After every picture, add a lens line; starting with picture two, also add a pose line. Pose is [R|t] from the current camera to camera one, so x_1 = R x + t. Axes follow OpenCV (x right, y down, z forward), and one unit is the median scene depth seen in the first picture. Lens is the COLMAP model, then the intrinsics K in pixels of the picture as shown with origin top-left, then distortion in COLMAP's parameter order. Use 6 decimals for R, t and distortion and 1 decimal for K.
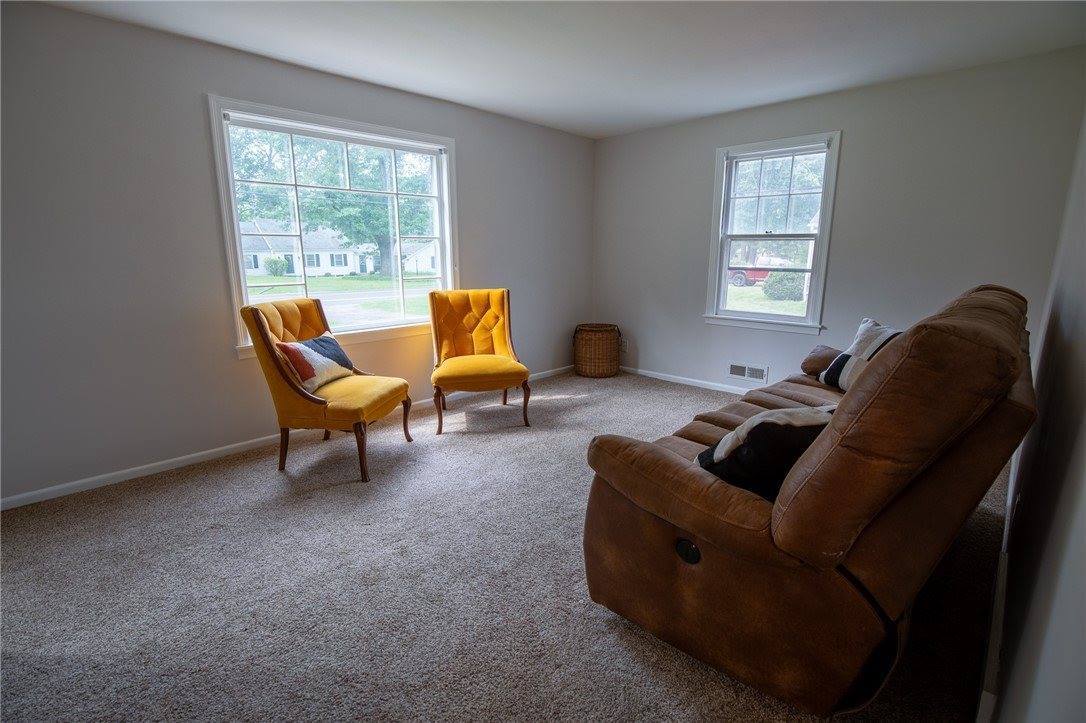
lens RADIAL K [[496.1, 0, 543.0], [0, 496.1, 361.5], [0, 0, 1]] dist [-0.027369, -0.000200]
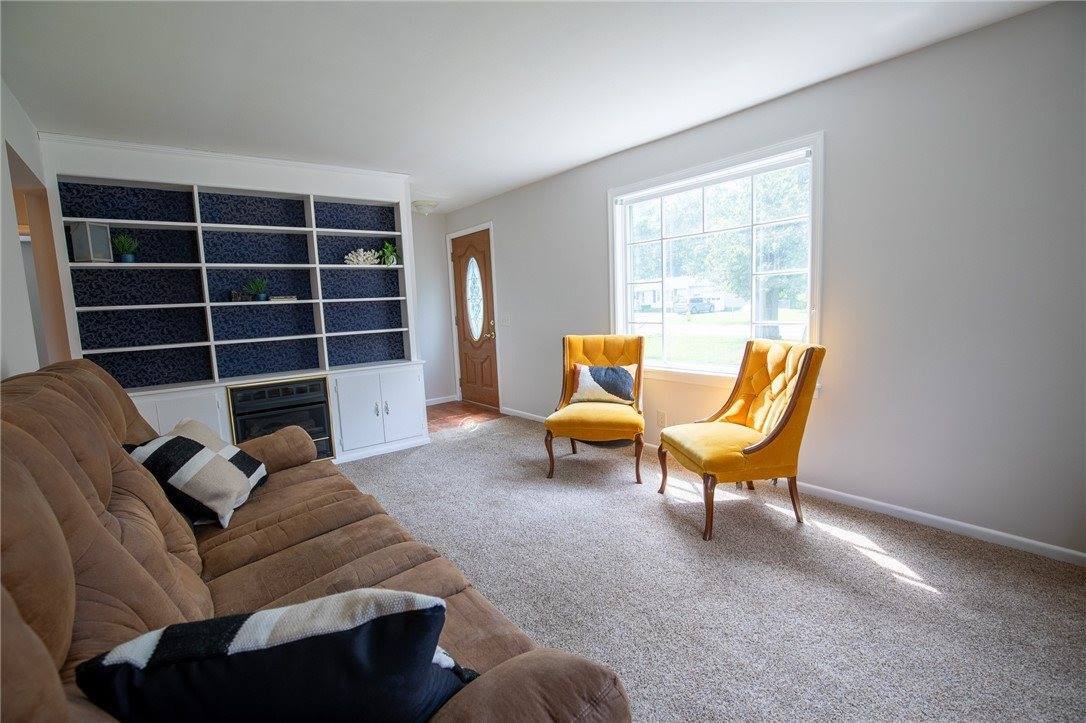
lens RADIAL K [[496.1, 0, 543.0], [0, 496.1, 361.5], [0, 0, 1]] dist [-0.027369, -0.000200]
pose [[-0.139337, 0.142203, -0.979981, 0.545347], [-0.151457, 0.974931, 0.163005, -0.163220], [0.978594, 0.171137, -0.114307, 0.666464]]
